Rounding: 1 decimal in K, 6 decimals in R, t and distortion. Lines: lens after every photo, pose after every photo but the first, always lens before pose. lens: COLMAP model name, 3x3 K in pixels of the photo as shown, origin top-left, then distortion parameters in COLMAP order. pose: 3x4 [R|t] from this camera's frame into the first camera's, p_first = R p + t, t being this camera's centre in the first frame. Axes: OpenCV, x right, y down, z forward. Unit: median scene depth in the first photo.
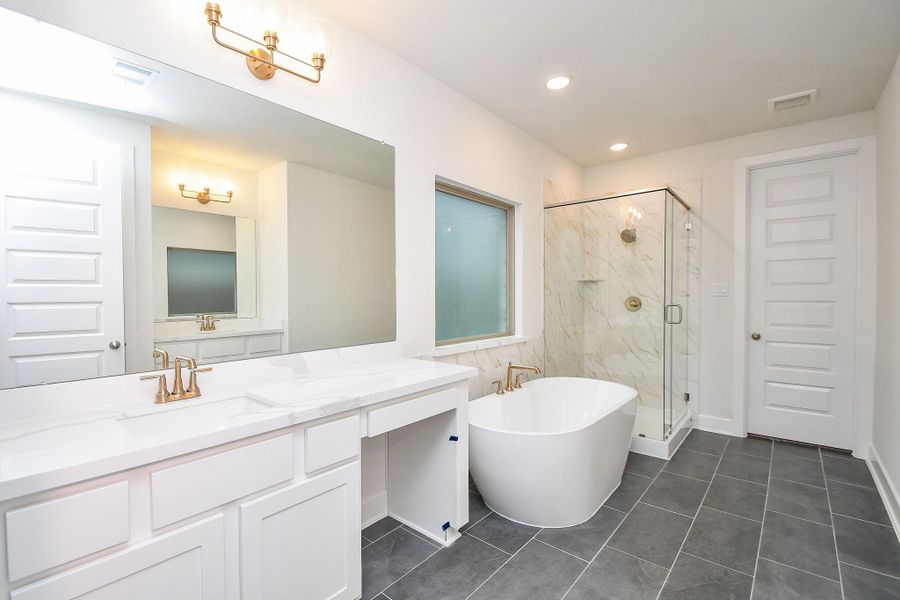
lens RADIAL K [[417.3, 0, 428.9], [0, 417.3, 295.1], [0, 0, 1]] dist [0.002850, -0.009504]
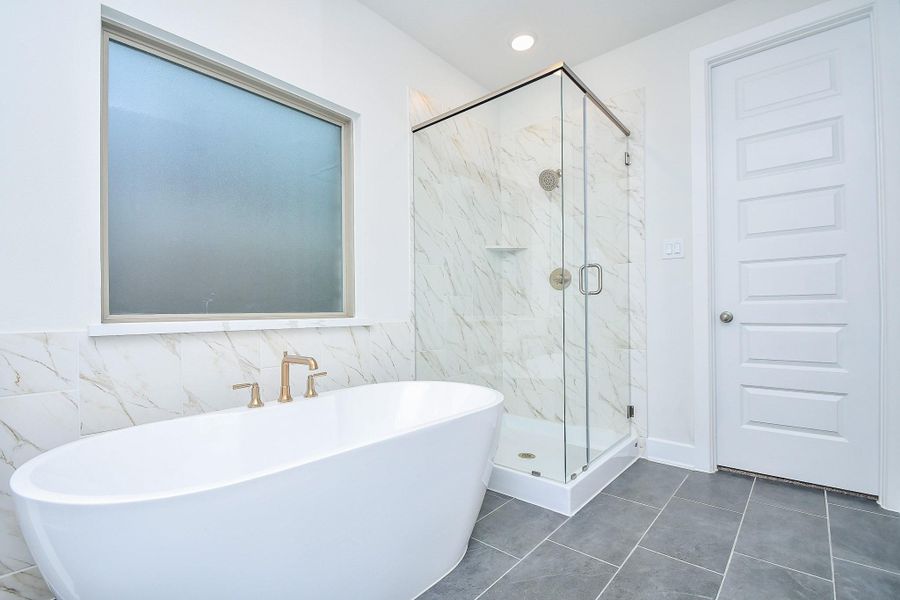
lens RADIAL K [[417.3, 0, 448.8], [0, 417.3, 306.6], [0, 0, 1]] dist [0.002850, -0.009504]
pose [[0.999968, -0.007429, 0.002862, 0.351532], [0.007479, 0.999816, -0.017684, 0.092002], [-0.002730, 0.017704, 0.999840, 0.349381]]
